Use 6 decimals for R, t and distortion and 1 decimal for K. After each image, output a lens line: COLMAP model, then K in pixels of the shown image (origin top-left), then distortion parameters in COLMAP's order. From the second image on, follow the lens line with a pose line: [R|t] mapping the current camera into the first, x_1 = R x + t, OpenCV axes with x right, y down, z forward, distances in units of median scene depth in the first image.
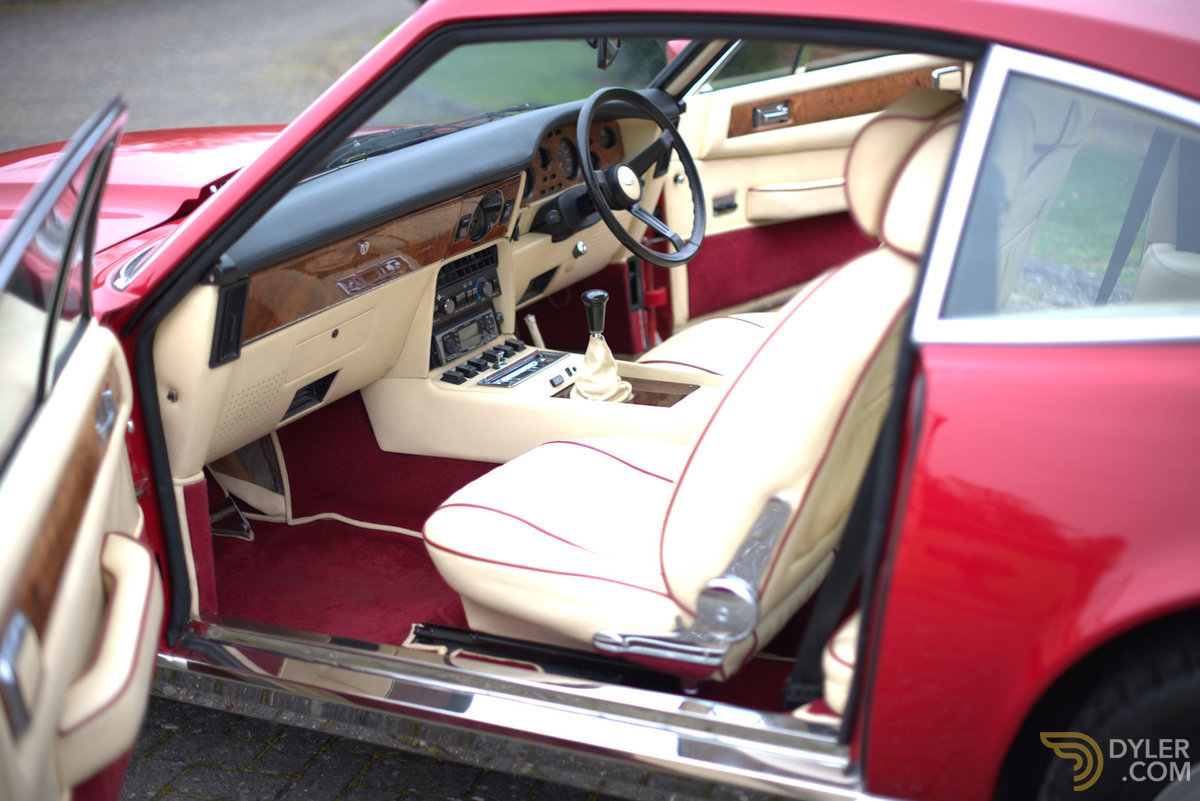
lens RADIAL K [[1945.6, 0, 600.0], [0, 1945.6, 400.2], [0, 0, 1]] dist [-0.106482, 0.000000]
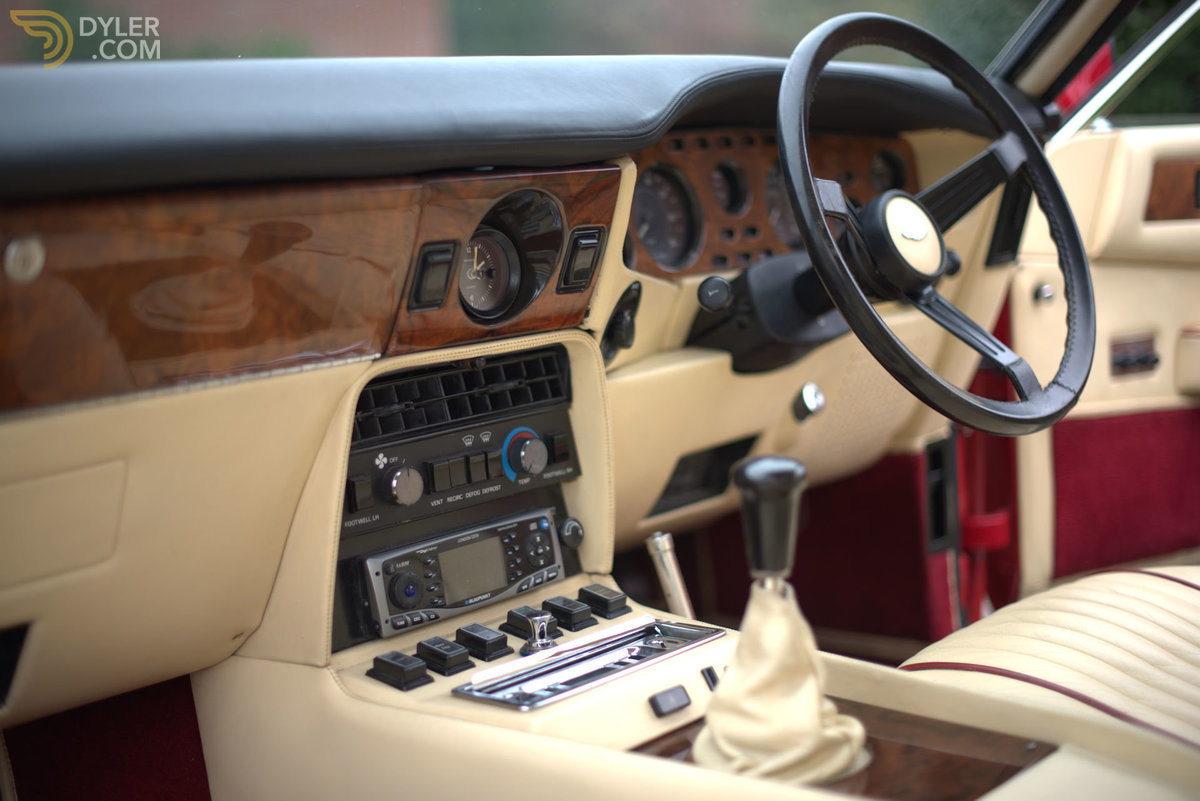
lens RADIAL K [[1945.6, 0, 602.3], [0, 1945.6, 399.3], [0, 0, 1]] dist [-0.106482, 0.000000]
pose [[0.979421, 0.045565, -0.196617, 0.034127], [-0.072605, 0.988509, -0.132587, -0.016081], [0.188316, 0.144134, 0.971474, 0.599571]]
